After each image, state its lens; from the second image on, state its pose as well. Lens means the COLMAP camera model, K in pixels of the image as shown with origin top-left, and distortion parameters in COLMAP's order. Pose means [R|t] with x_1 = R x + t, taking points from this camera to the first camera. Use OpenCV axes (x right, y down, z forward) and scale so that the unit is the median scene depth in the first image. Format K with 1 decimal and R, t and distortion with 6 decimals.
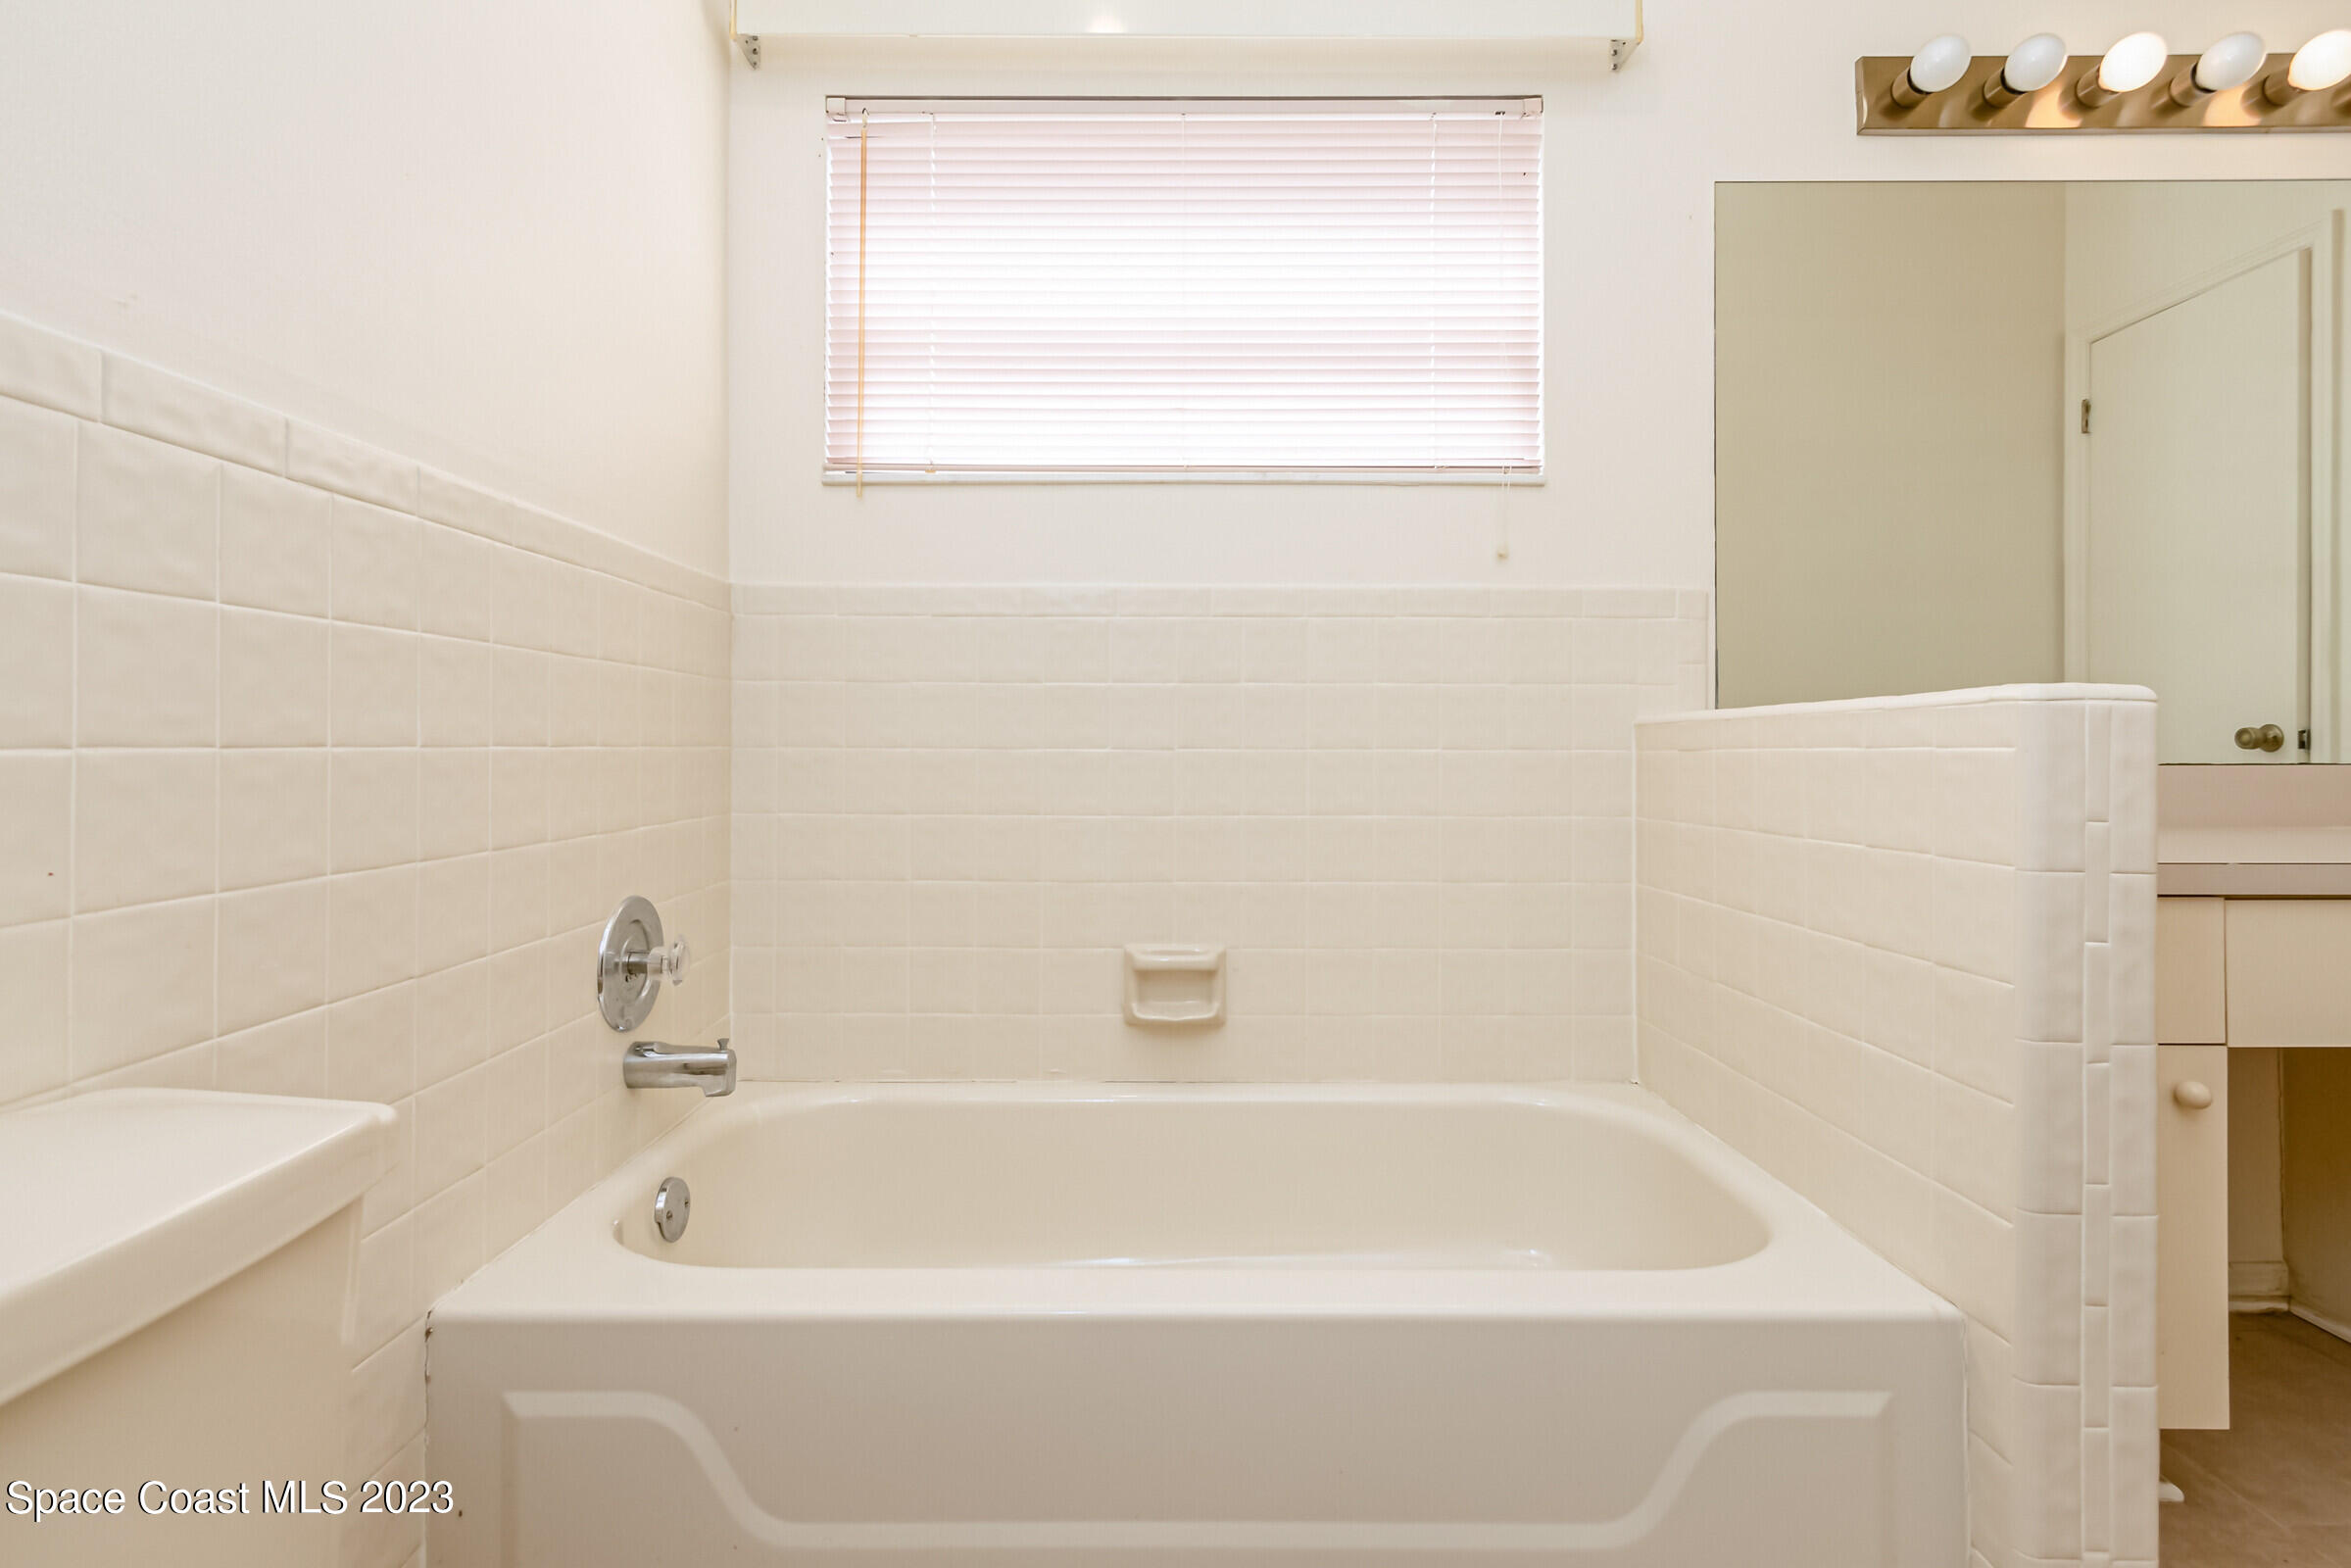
lens RADIAL K [[1119.3, 0, 1175.0], [0, 1119.3, 743.8], [0, 0, 1]] dist [-0.000803, -0.000533]
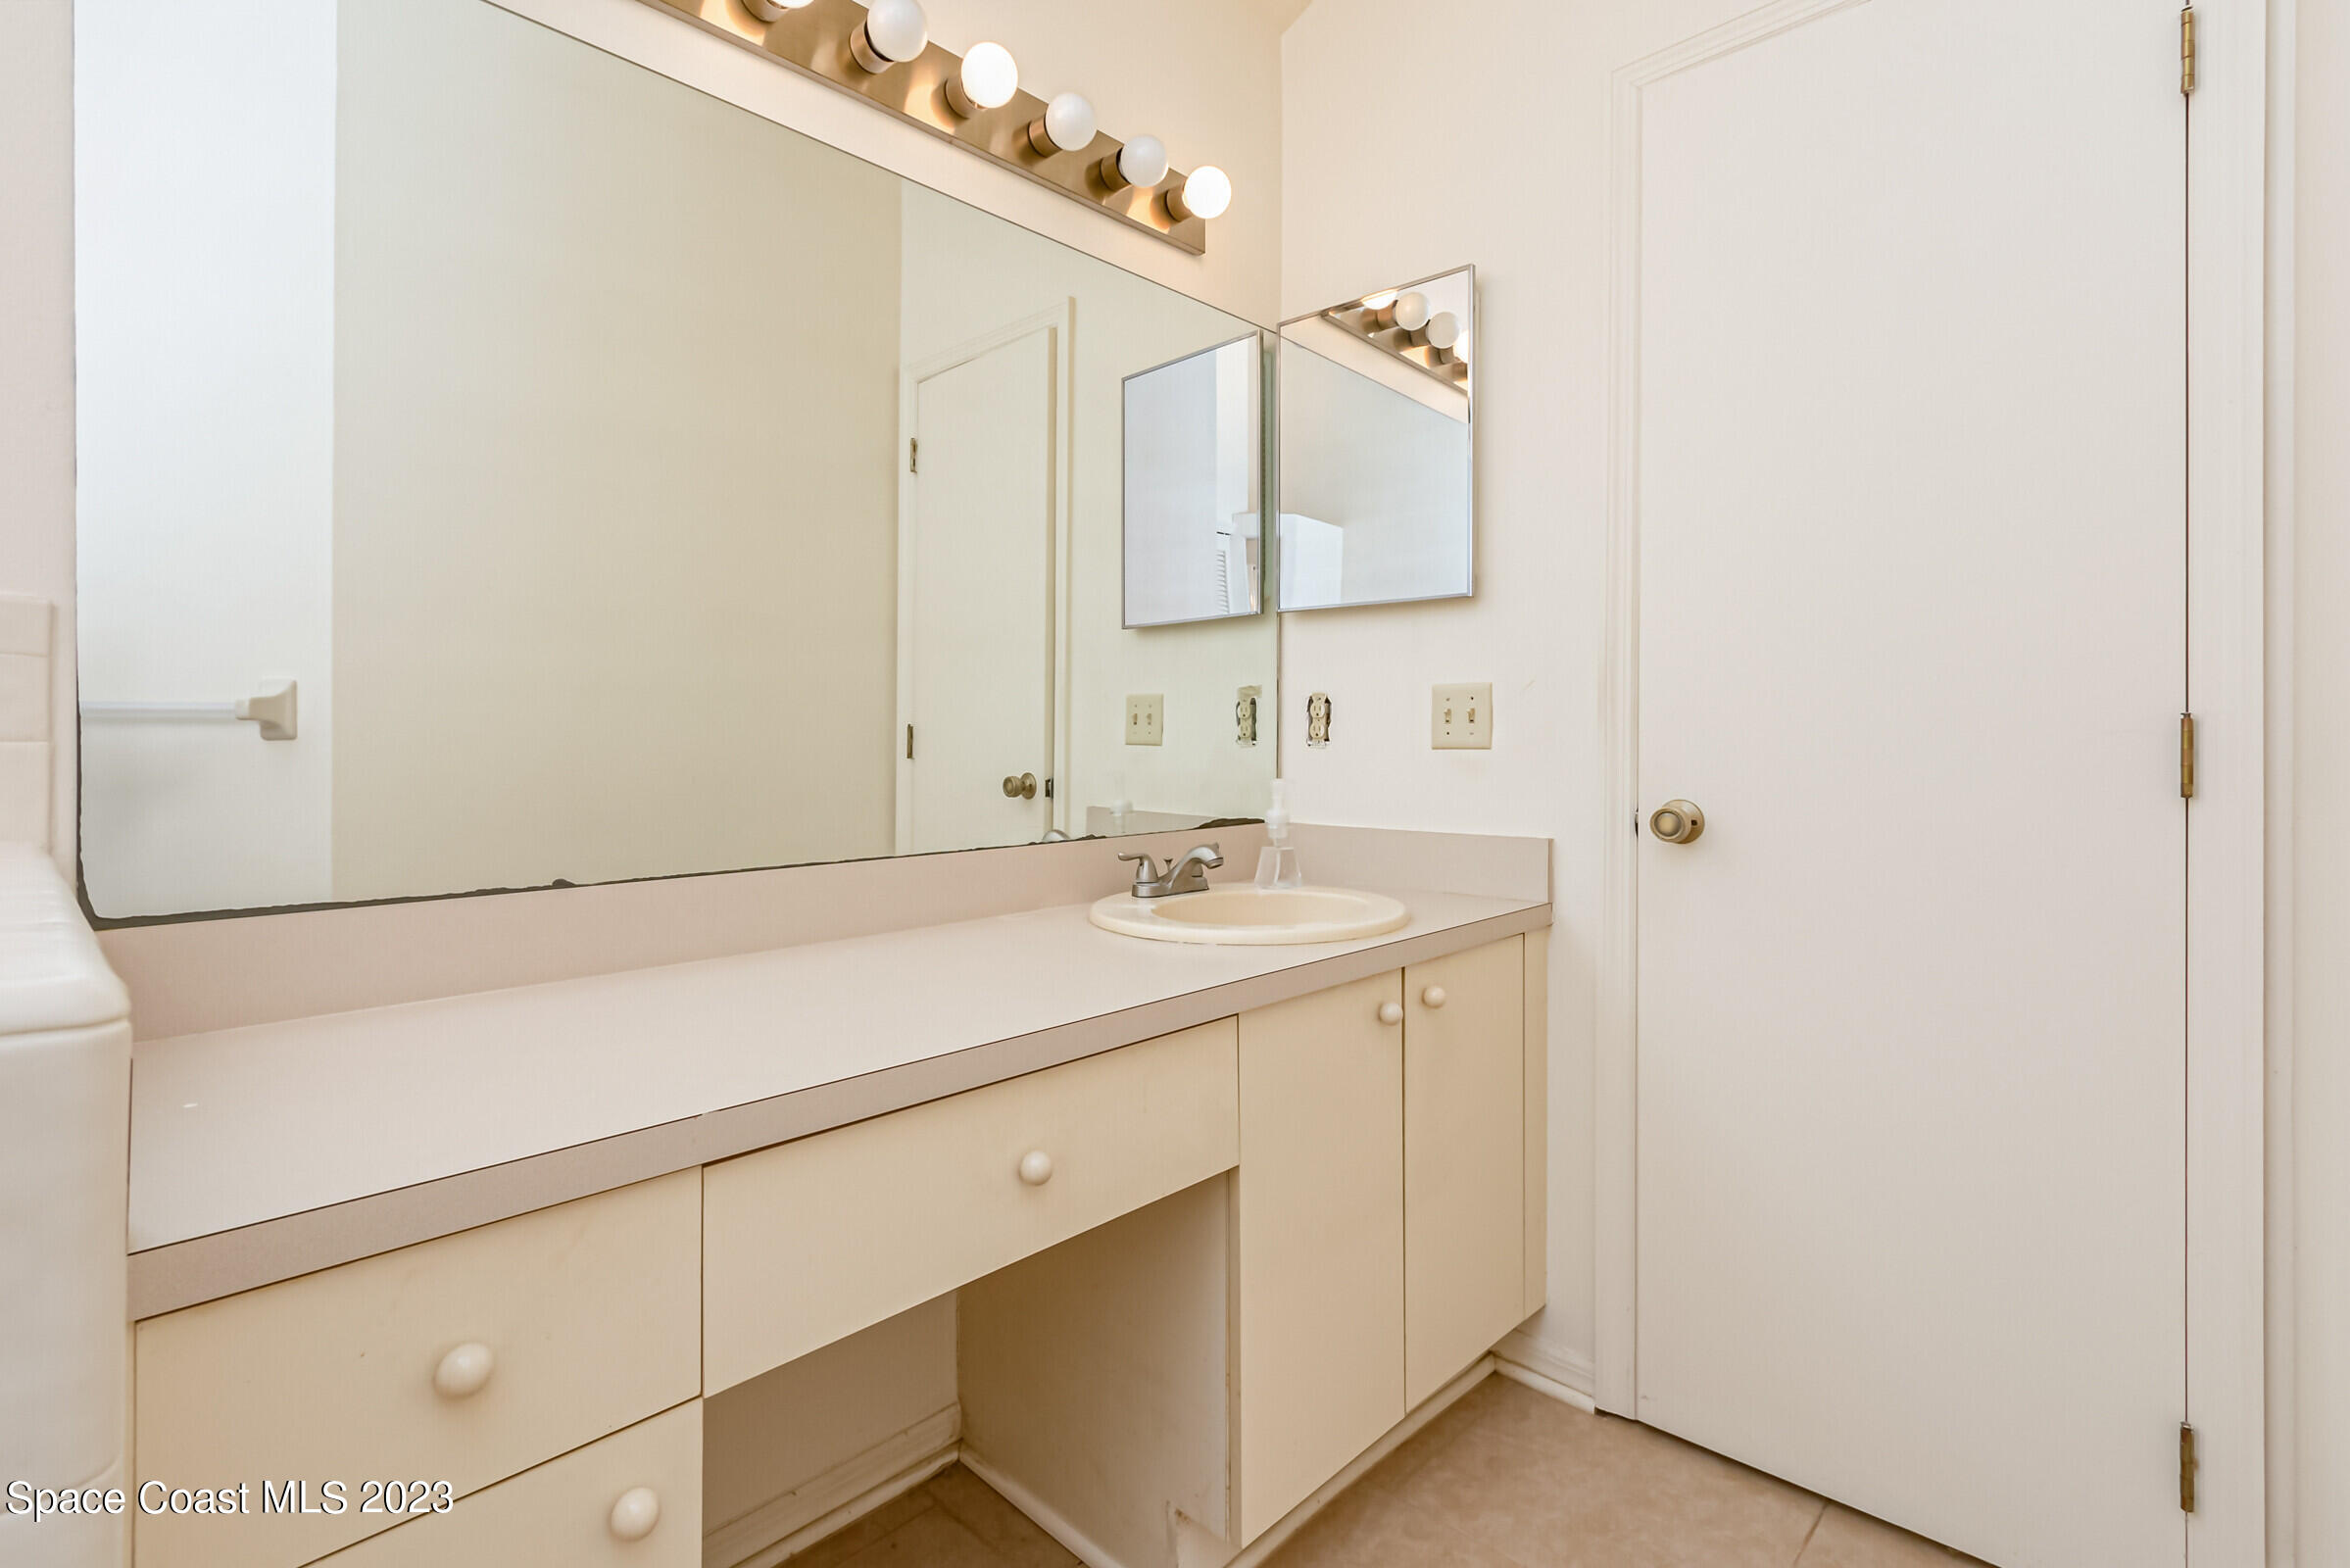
lens RADIAL K [[1118.8, 0, 1174.5], [0, 1118.8, 743.9], [0, 0, 1]] dist [-0.000803, -0.000533]
pose [[0.691010, 0.000371, 0.722845, 0.331056], [-0.006333, 0.999965, 0.005541, -0.054574], [-0.722817, -0.008407, 0.690988, 0.181725]]
